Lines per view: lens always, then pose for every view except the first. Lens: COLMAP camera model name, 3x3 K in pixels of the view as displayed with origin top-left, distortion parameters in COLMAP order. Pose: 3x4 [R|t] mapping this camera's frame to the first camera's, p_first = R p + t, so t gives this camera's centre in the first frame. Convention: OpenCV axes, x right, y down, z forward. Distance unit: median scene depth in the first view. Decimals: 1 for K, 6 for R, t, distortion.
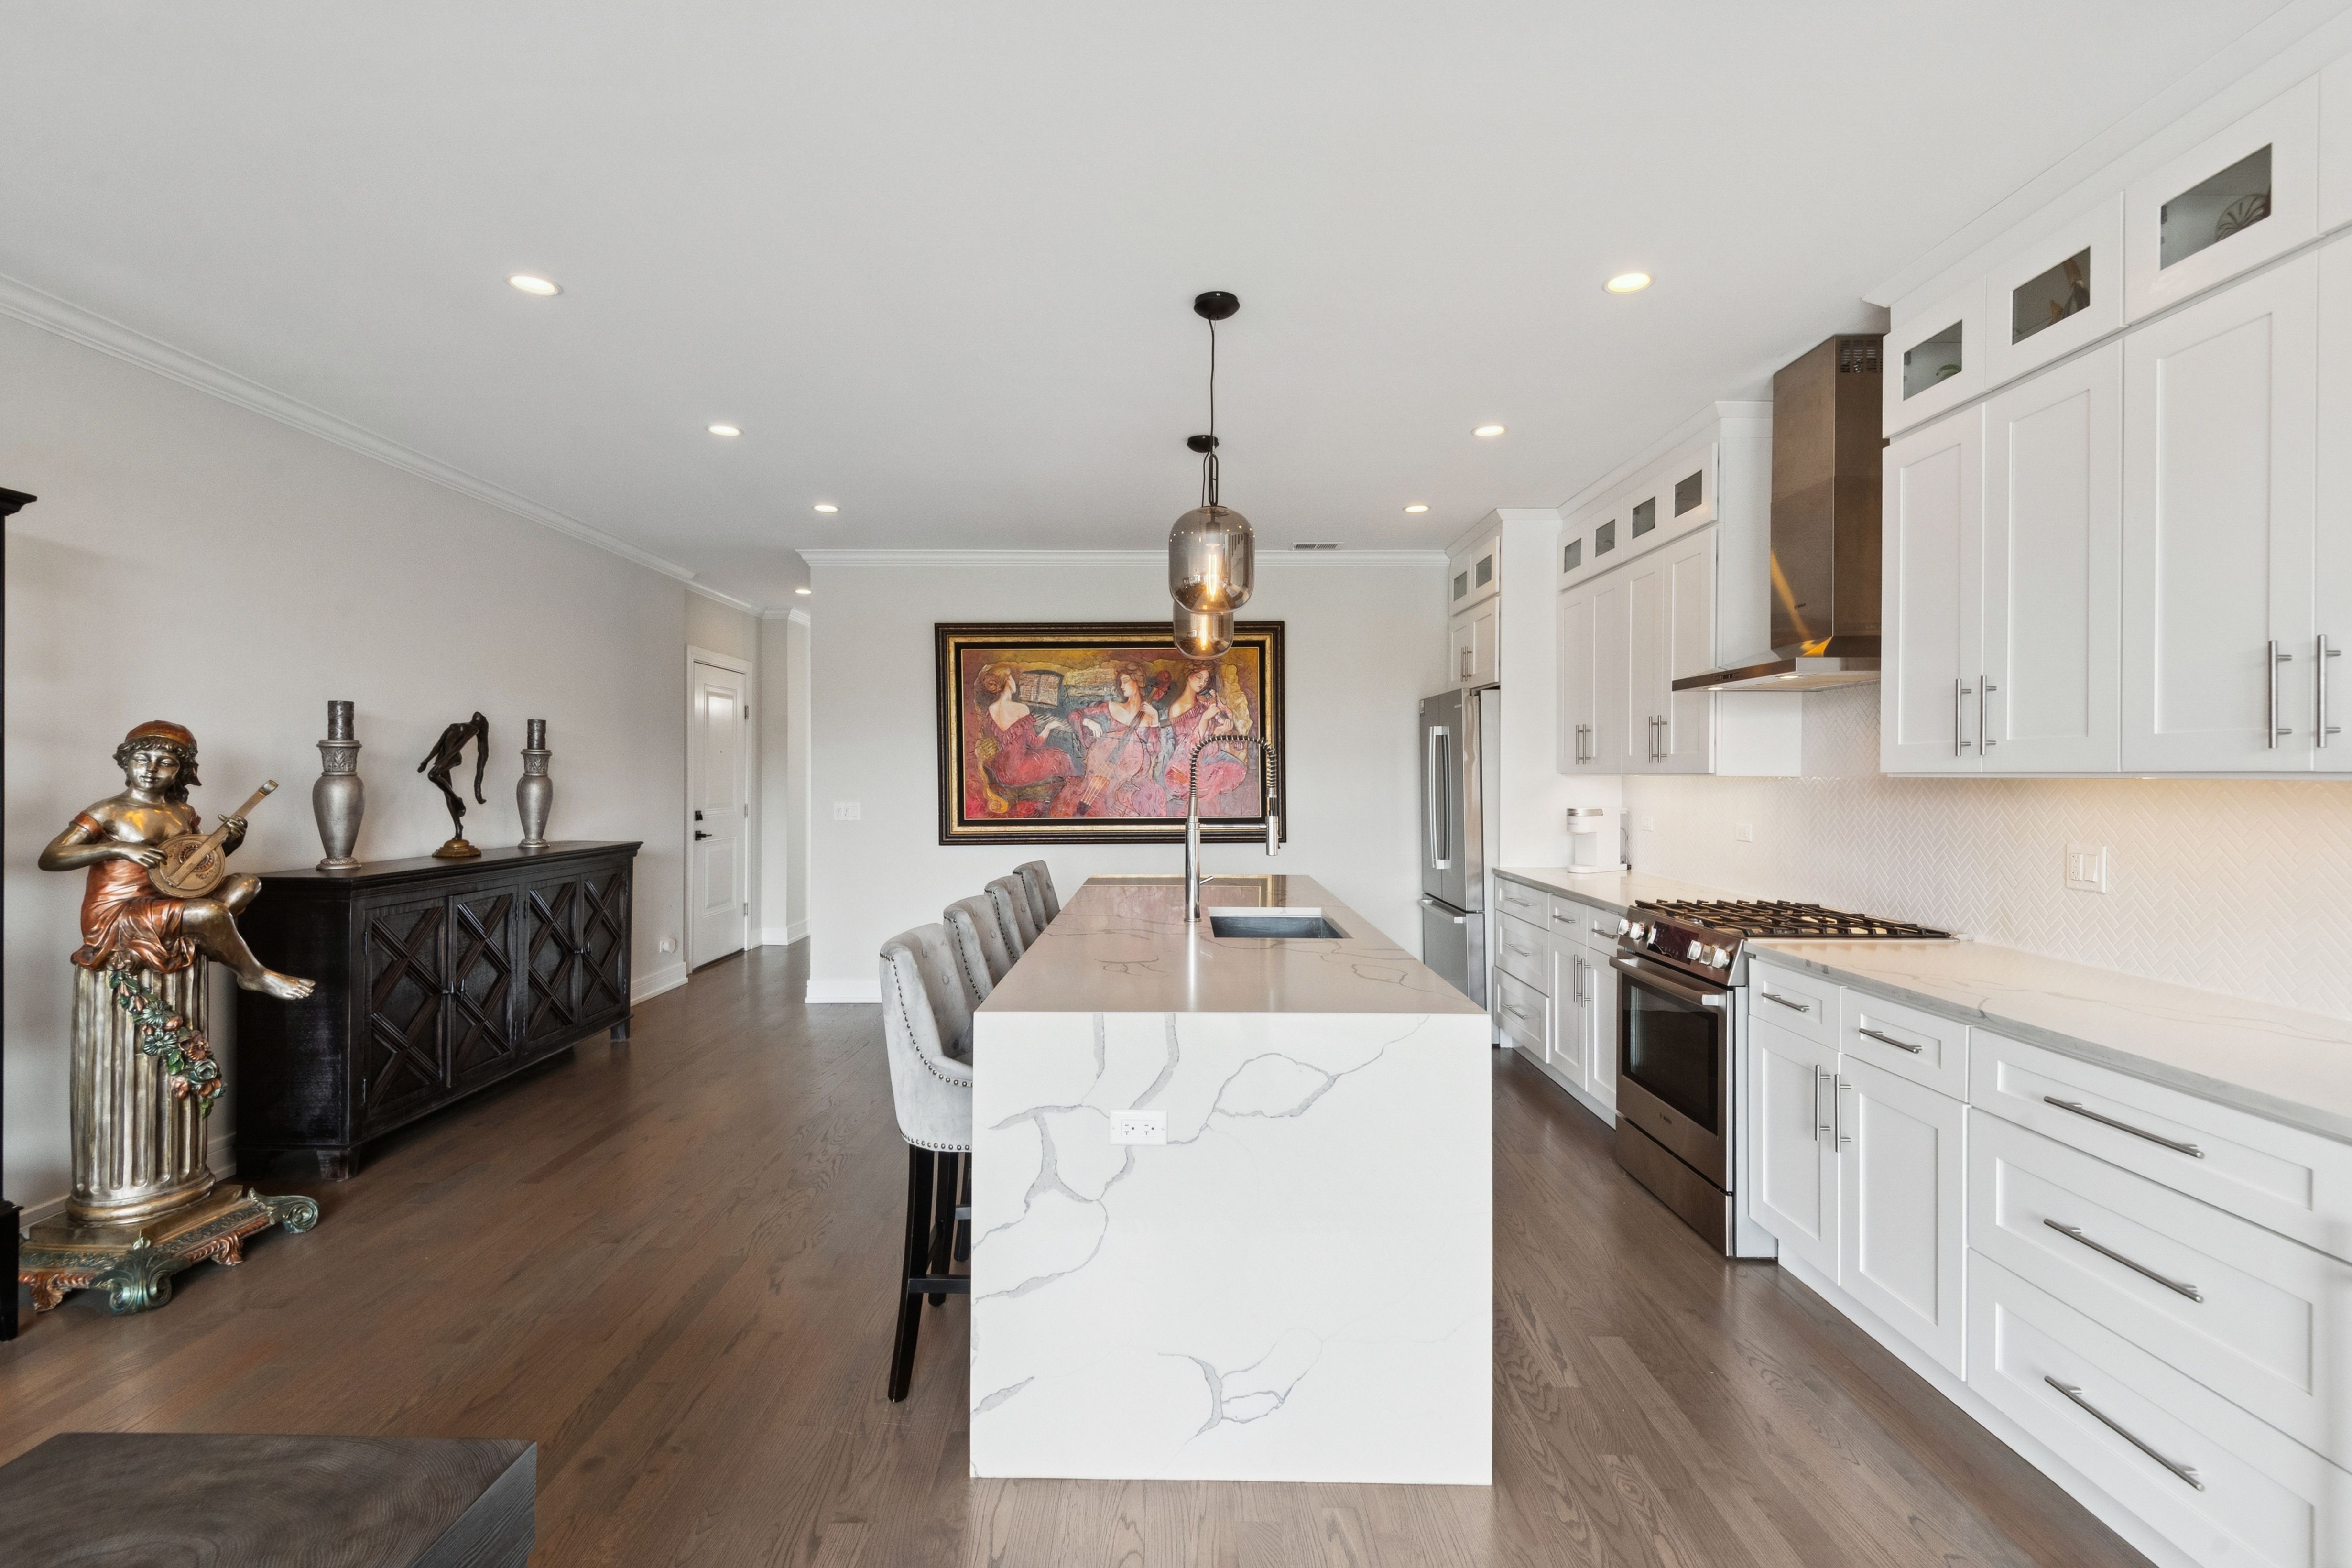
lens RADIAL K [[1066.6, 0, 1161.6], [0, 1066.6, 782.2], [0, 0, 1]] dist [0.042071, -0.031994]
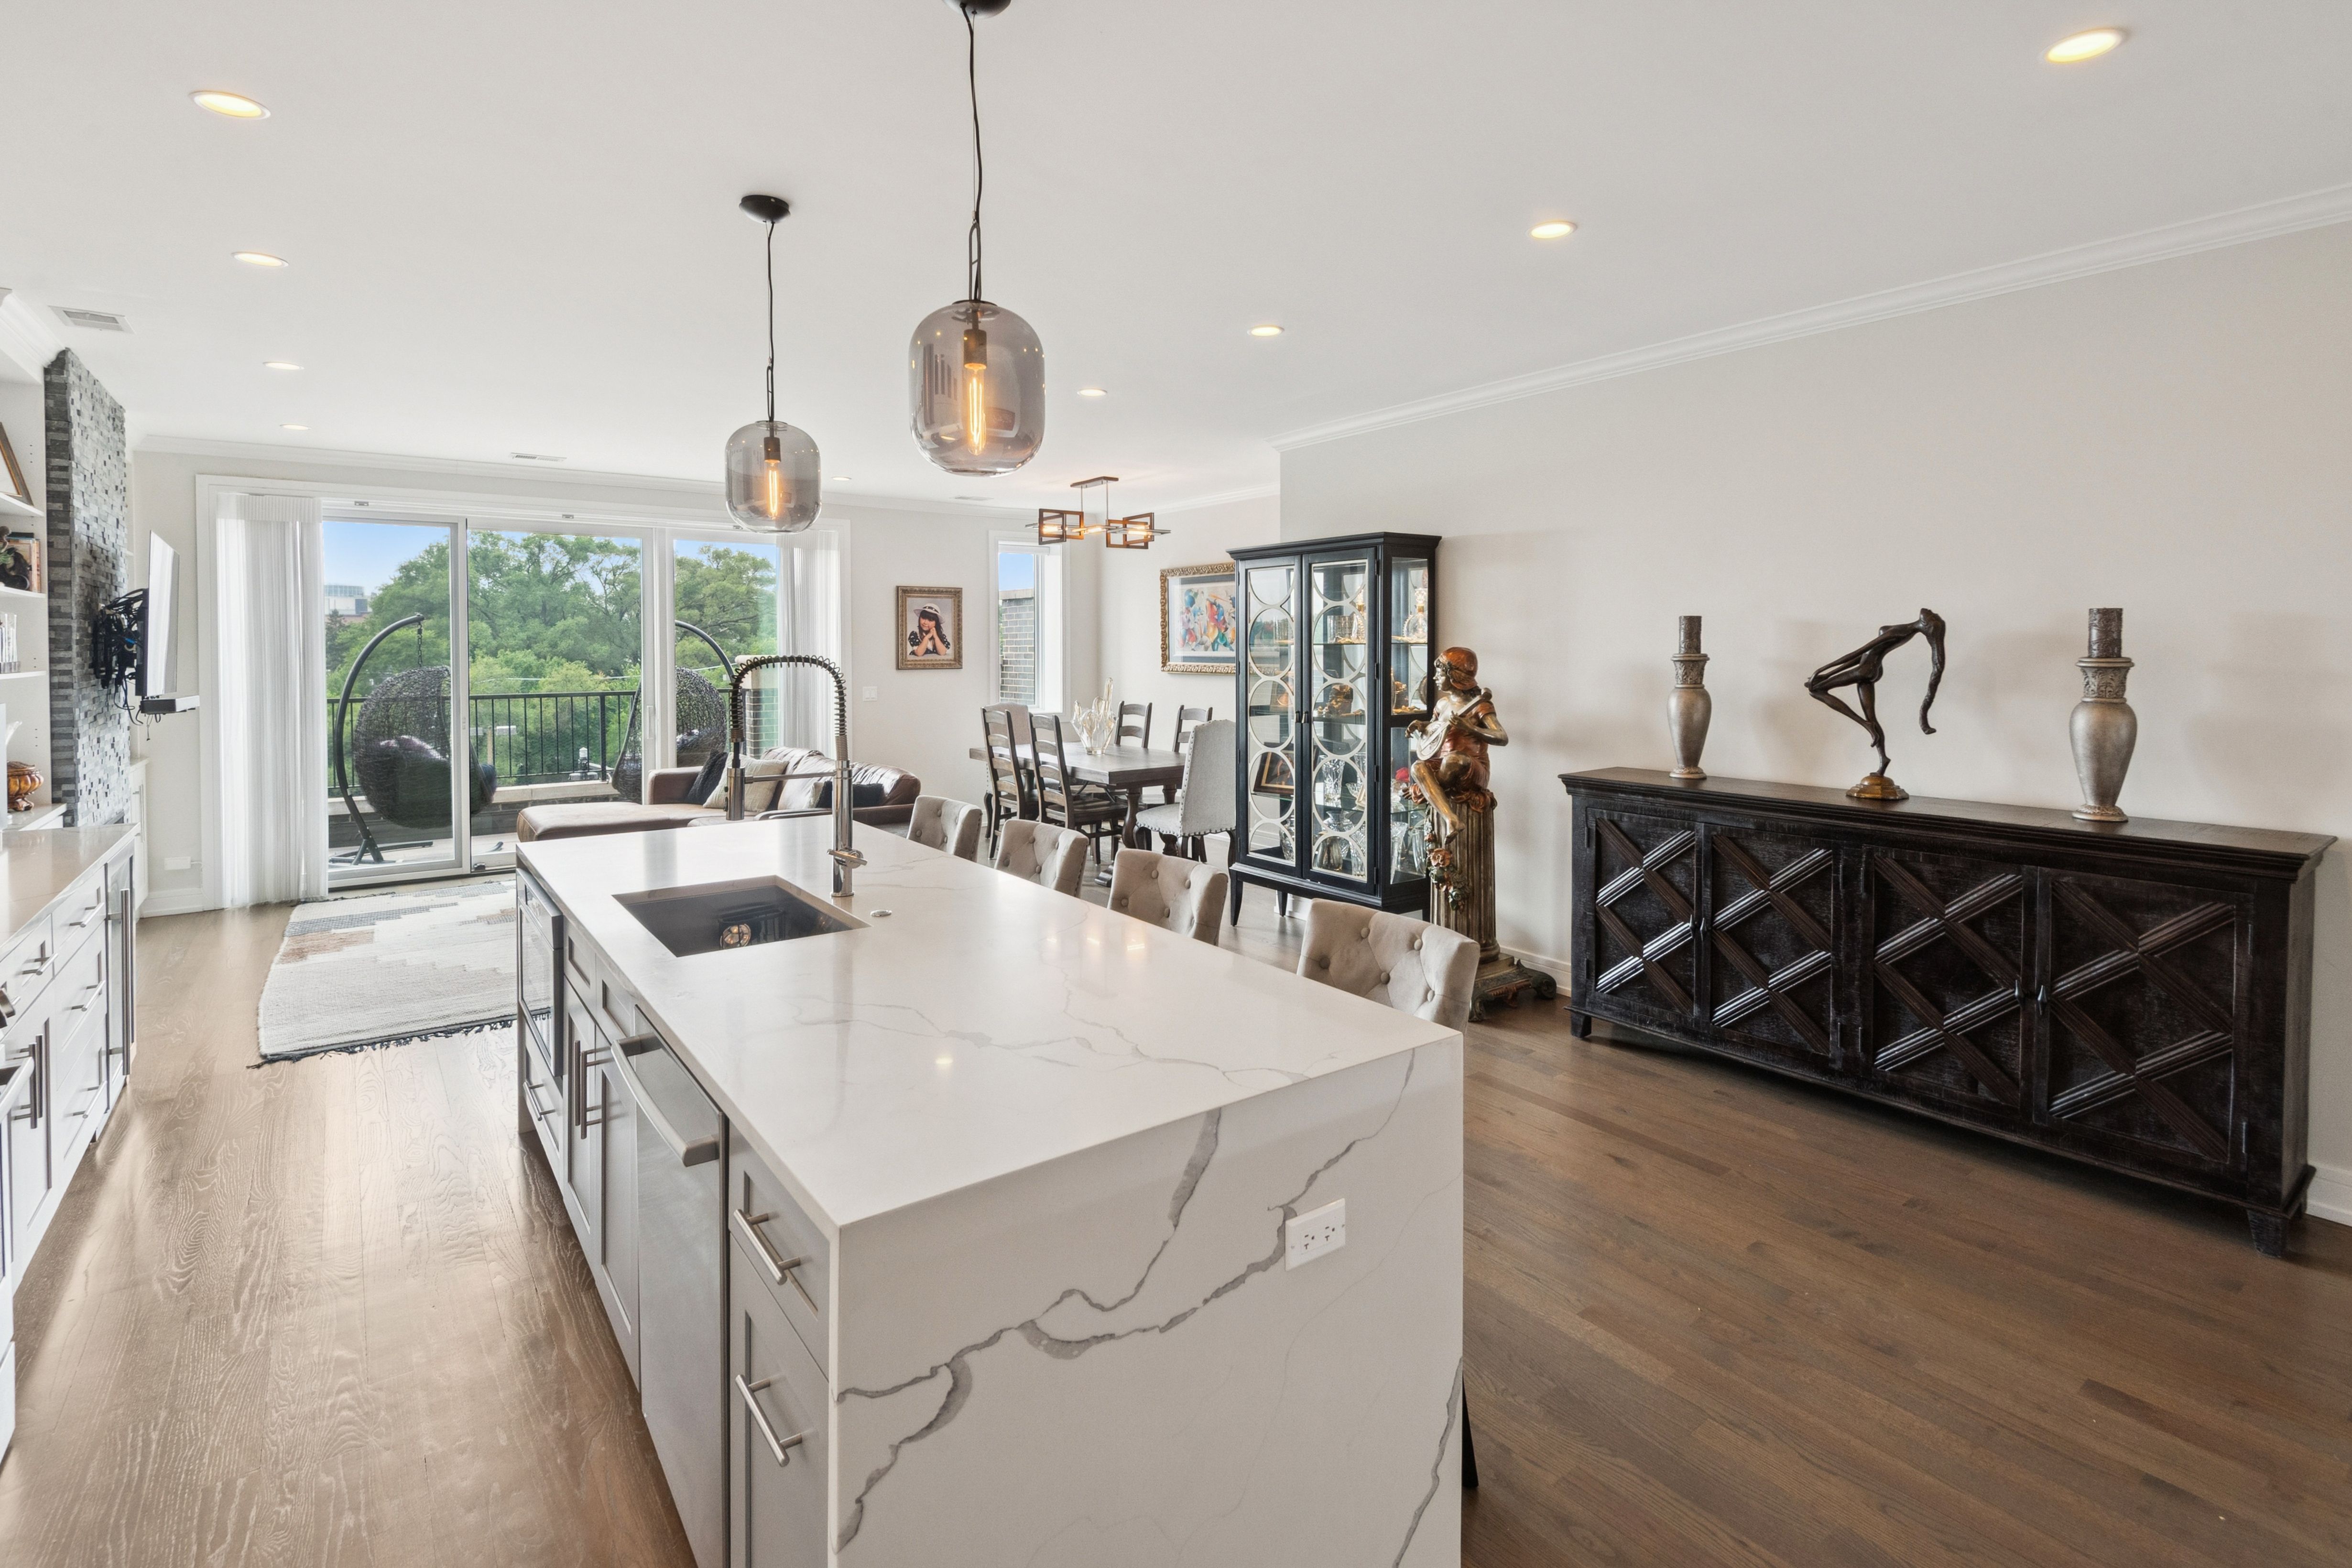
lens RADIAL K [[1110.1, 0, 1168.0], [0, 1110.1, 666.3], [0, 0, 1]] dist [0.035878, -0.026235]
pose [[-0.797721, 0.010122, -0.602942, 0.252095], [-0.004387, 0.999735, 0.022587, -0.044083], [0.603011, 0.020663, -0.797465, 1.377921]]
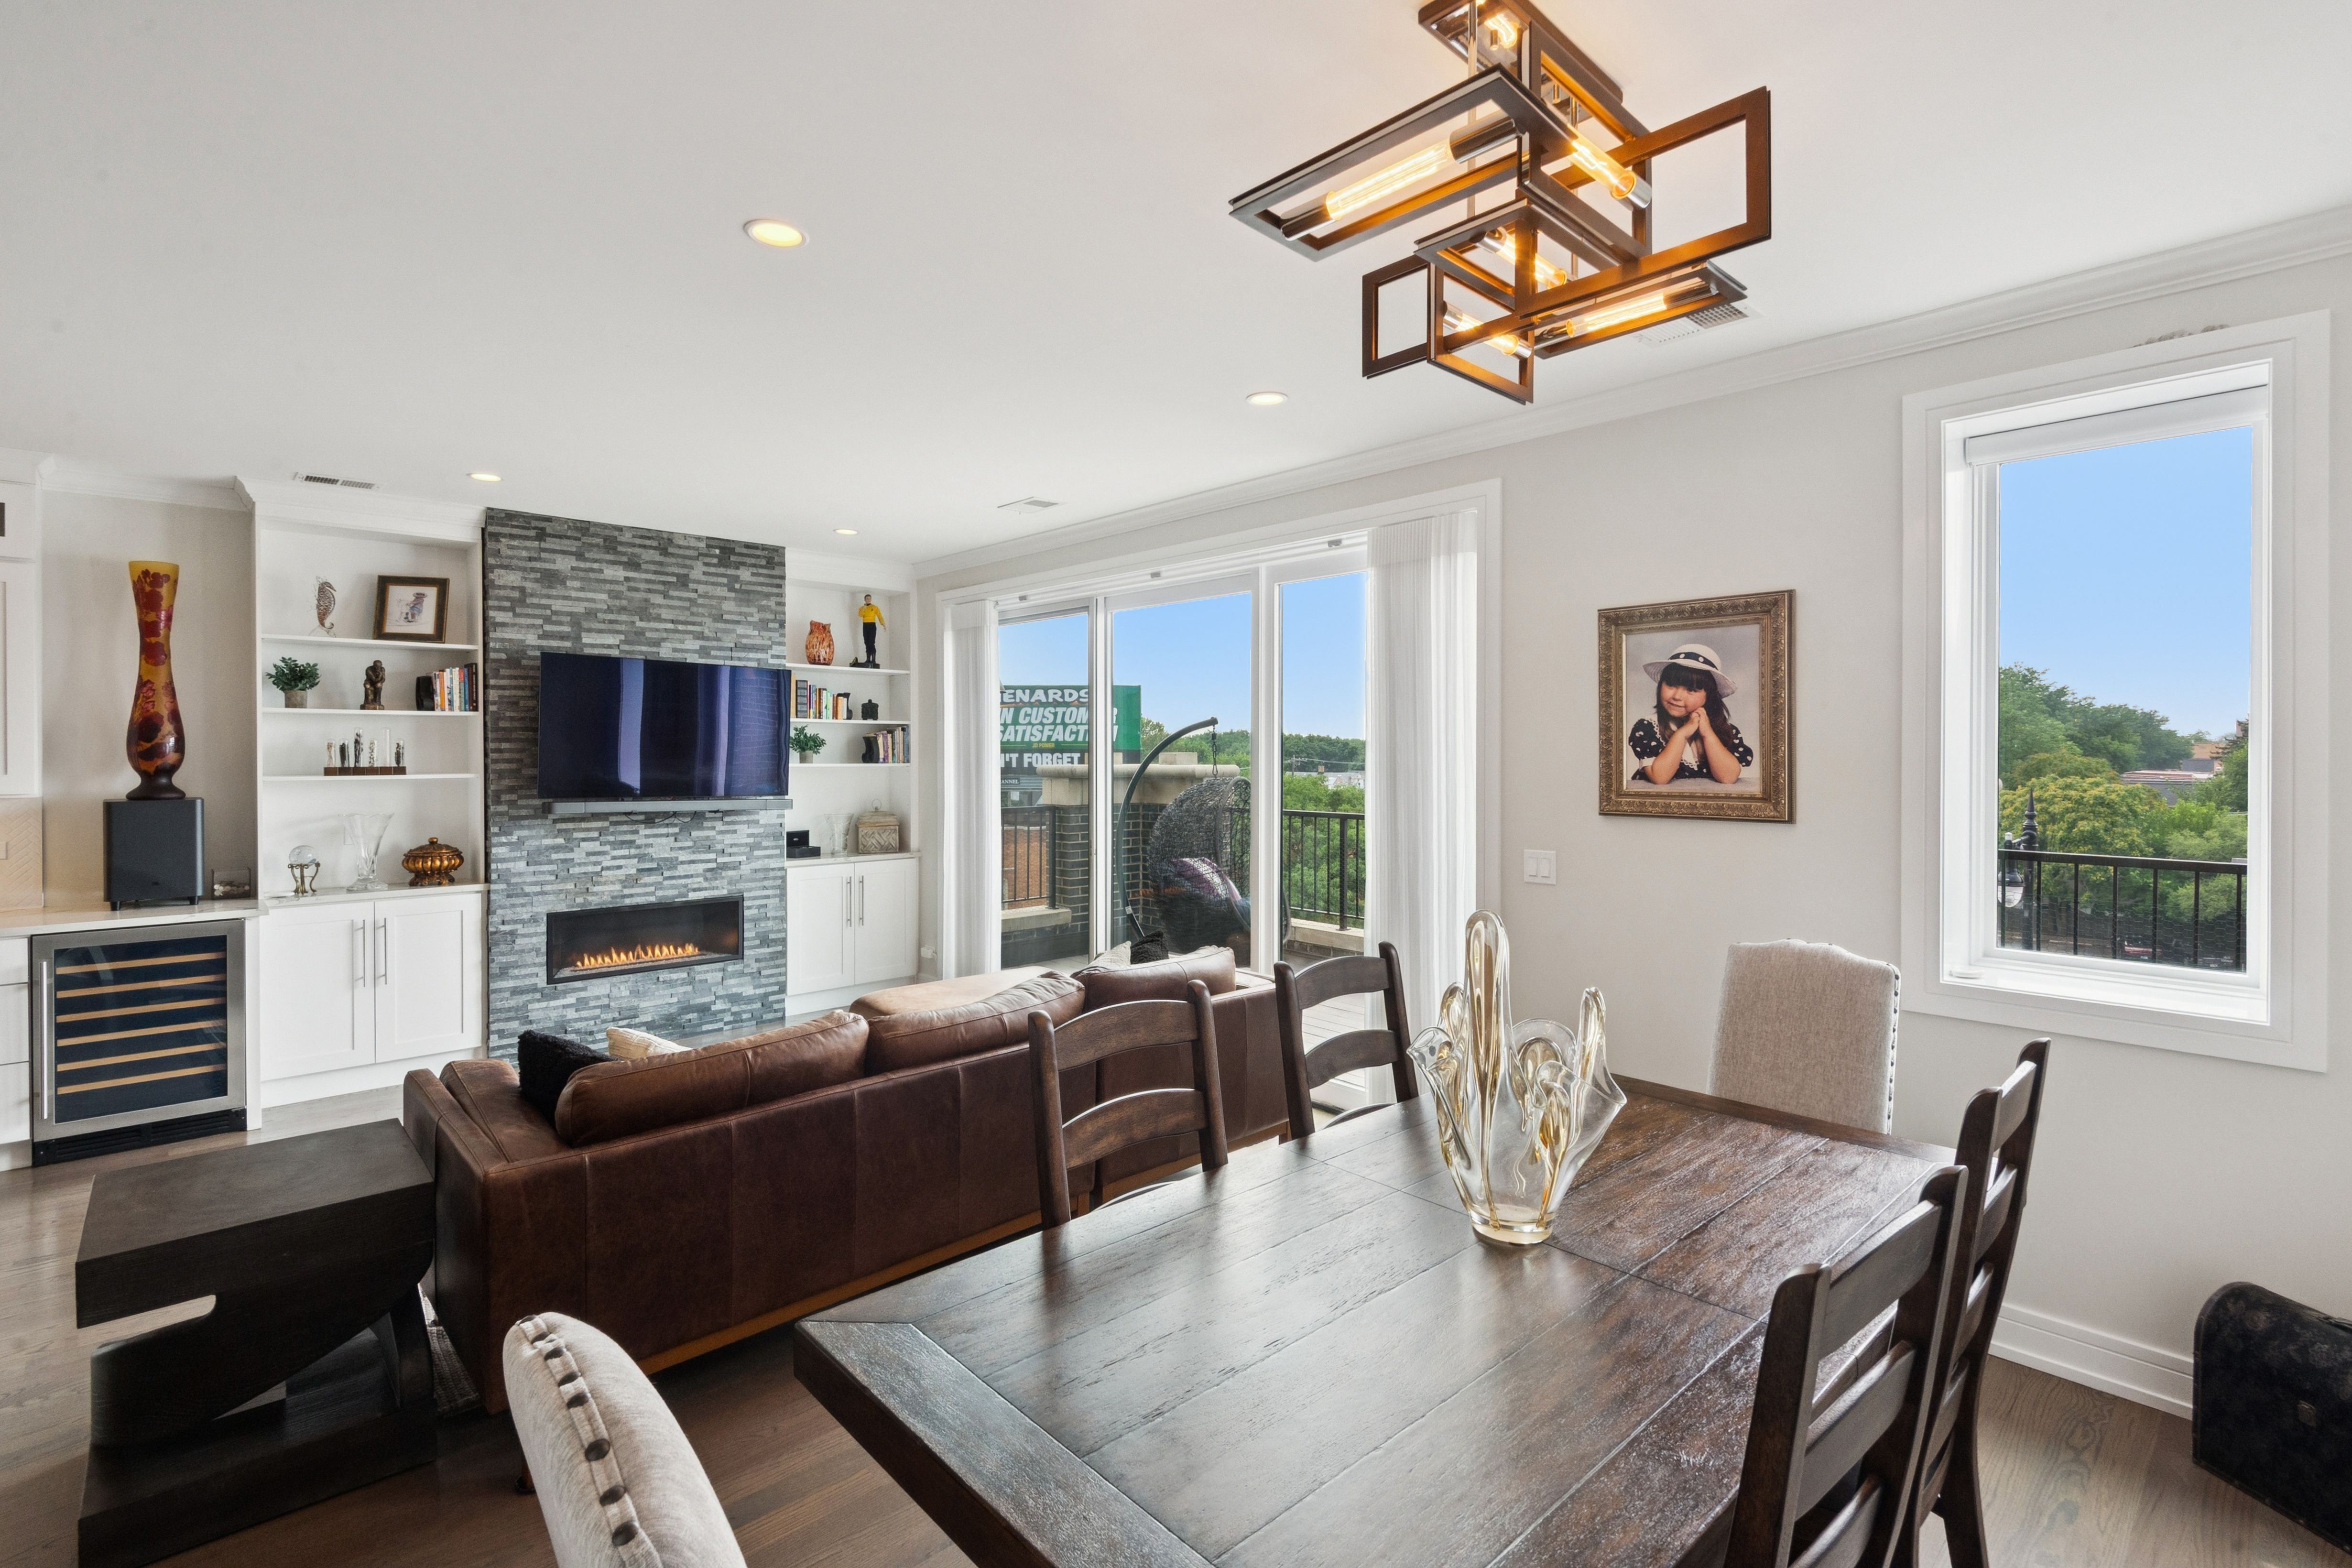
lens RADIAL K [[1071.0, 0, 1173.9], [0, 1071.0, 756.1], [0, 0, 1]] dist [0.032761, -0.032675]
pose [[-0.691062, -0.006225, 0.722769, -0.926403], [0.003683, 0.999920, 0.012133, -0.044582], [-0.722786, 0.011047, -0.690983, 0.256722]]
